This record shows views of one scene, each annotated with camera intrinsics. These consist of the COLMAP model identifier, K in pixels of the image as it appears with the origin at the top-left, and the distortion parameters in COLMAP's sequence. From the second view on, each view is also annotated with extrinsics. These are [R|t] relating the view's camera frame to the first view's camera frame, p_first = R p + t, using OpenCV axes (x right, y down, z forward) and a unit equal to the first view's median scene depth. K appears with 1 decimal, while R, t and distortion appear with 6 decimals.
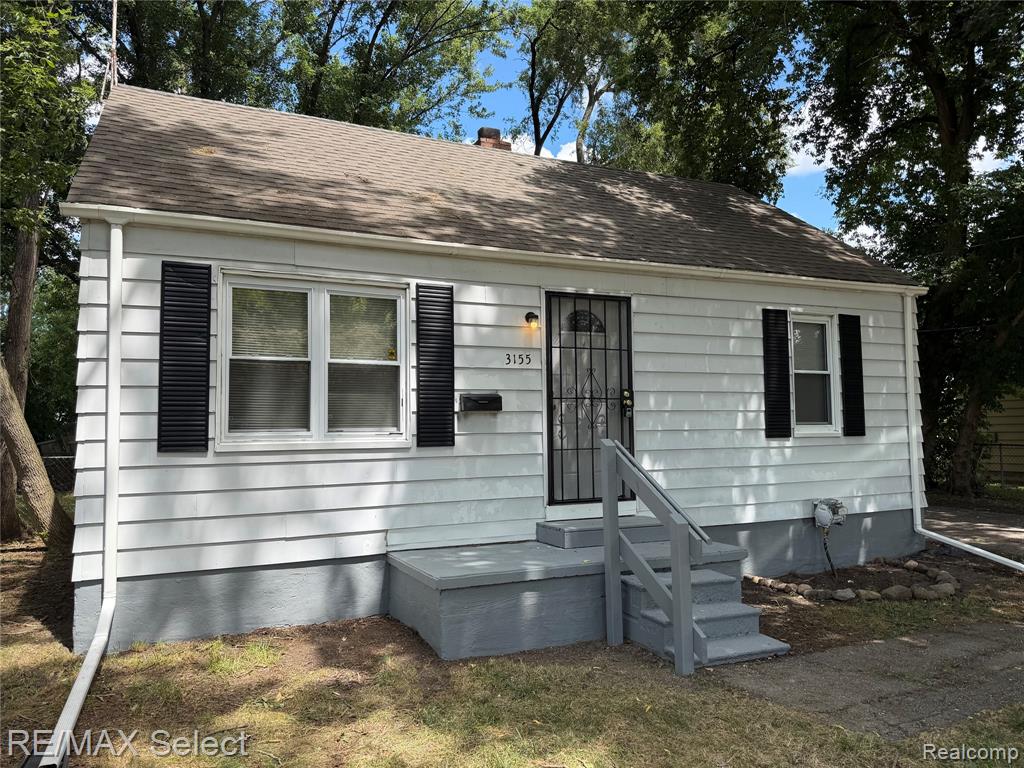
lens RADIAL K [[706.4, 0, 516.3], [0, 706.4, 385.5], [0, 0, 1]] dist [0.077690, -0.007032]
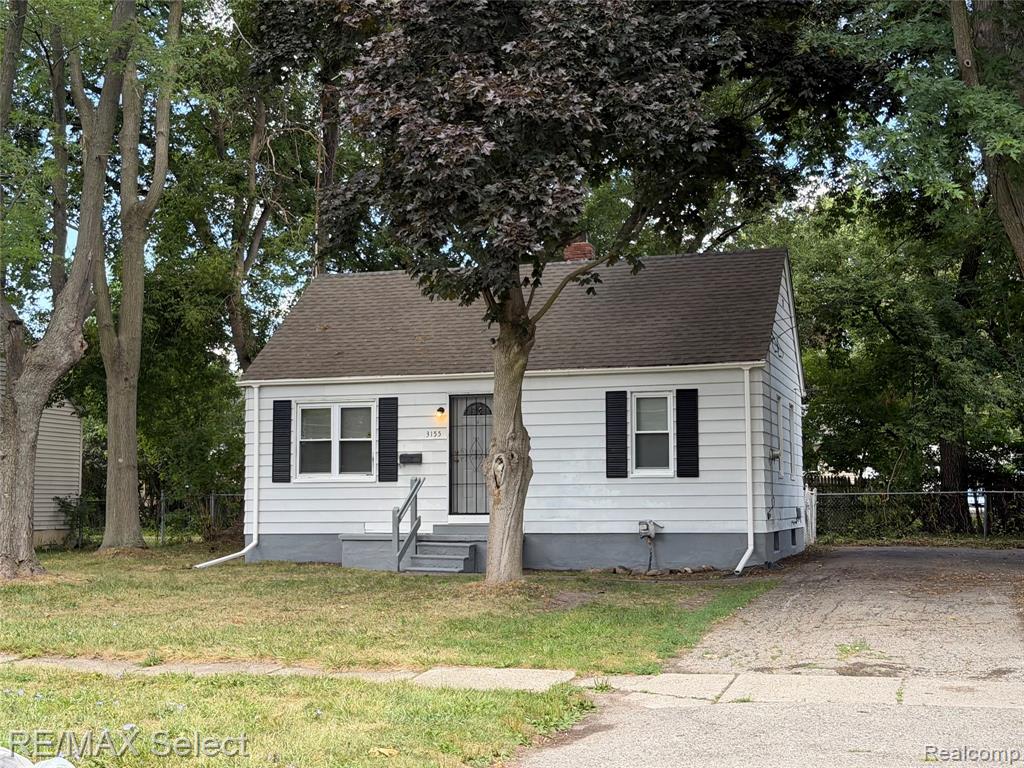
lens RADIAL K [[1452.2, 0, 511.6], [0, 1452.2, 382.9], [0, 0, 1]] dist [0.226944, 0.000000]
pose [[0.768893, -0.047854, -0.637584, 2.438555], [0.036419, 0.998854, -0.031051, -0.043490], [0.638340, 0.000655, 0.769755, -1.675530]]
